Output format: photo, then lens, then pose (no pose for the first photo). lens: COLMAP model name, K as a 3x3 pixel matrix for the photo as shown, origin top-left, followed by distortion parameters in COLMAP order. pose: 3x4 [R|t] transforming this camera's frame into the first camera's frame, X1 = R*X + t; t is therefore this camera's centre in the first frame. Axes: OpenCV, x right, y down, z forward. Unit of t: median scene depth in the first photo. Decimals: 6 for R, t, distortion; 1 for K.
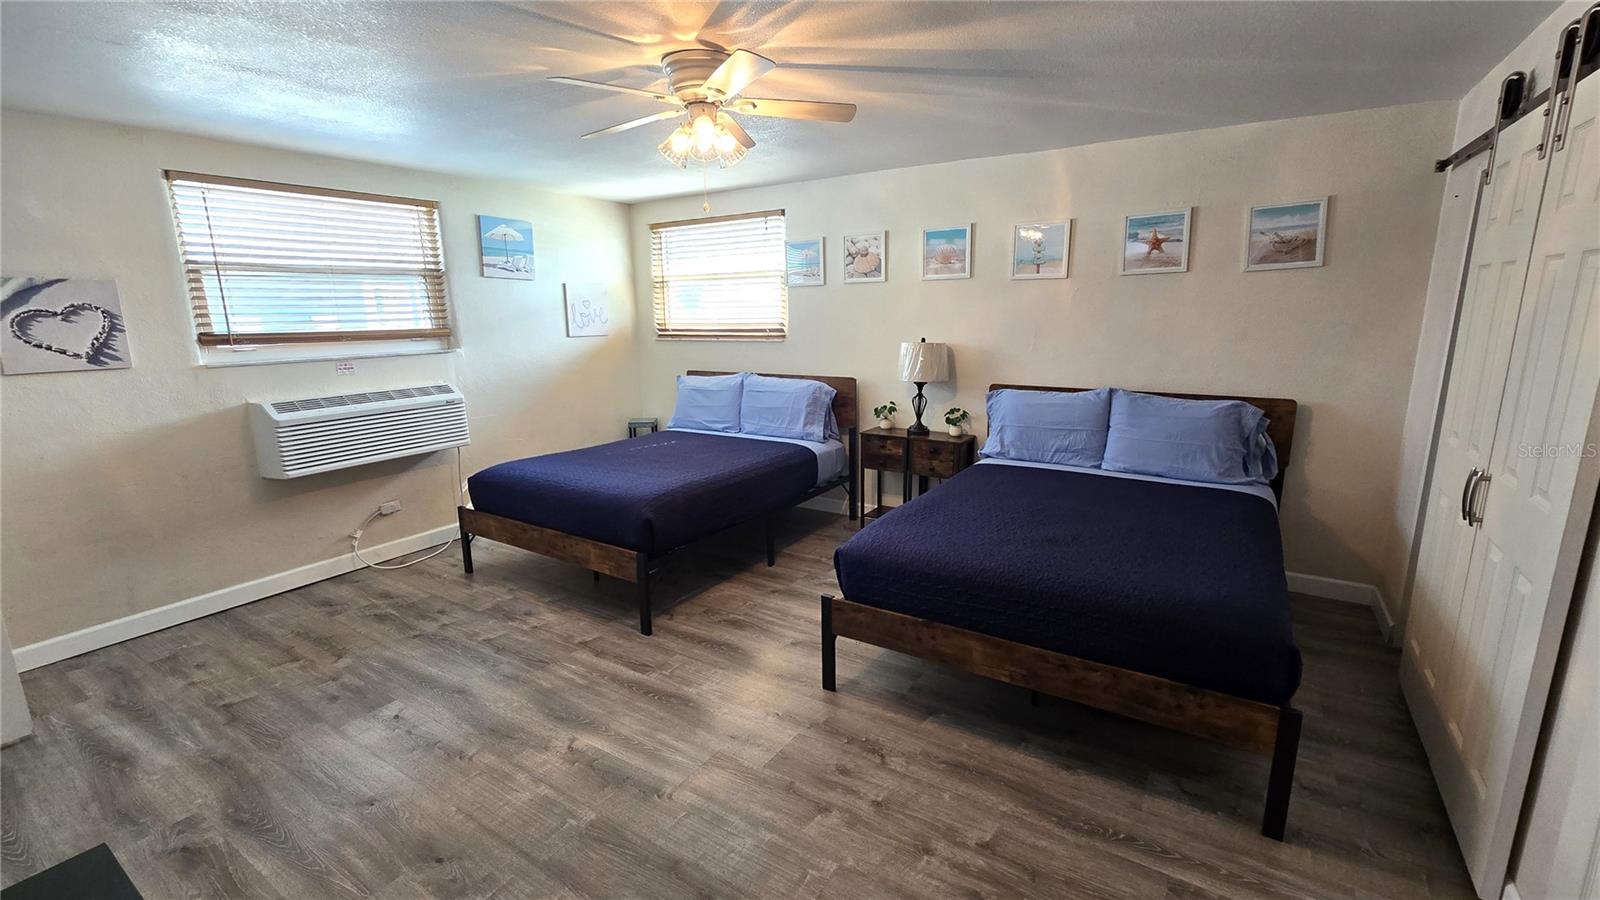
lens RADIAL K [[664.7, 0, 811.7], [0, 664.7, 447.7], [0, 0, 1]] dist [-0.005186, 0.000676]
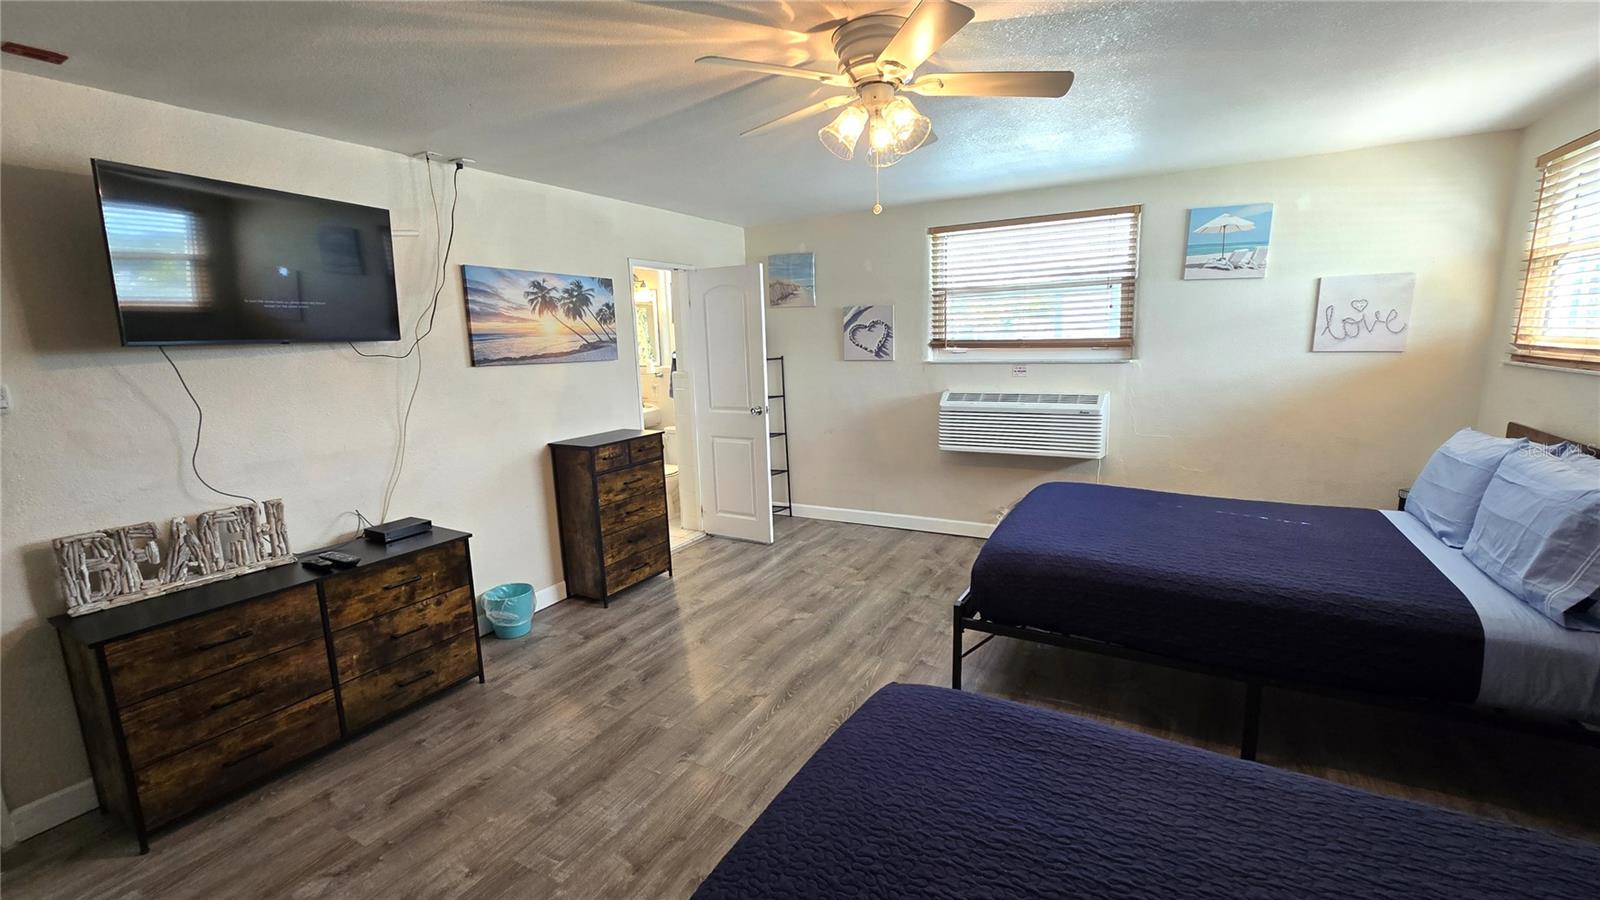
lens RADIAL K [[664.7, 0, 809.3], [0, 664.7, 450.2], [0, 0, 1]] dist [-0.005186, 0.000676]
pose [[0.066707, 0.188282, -0.979847, 0.513177], [-0.177378, 0.968630, 0.174051, -0.143281], [0.981879, 0.162193, 0.098011, 0.637467]]
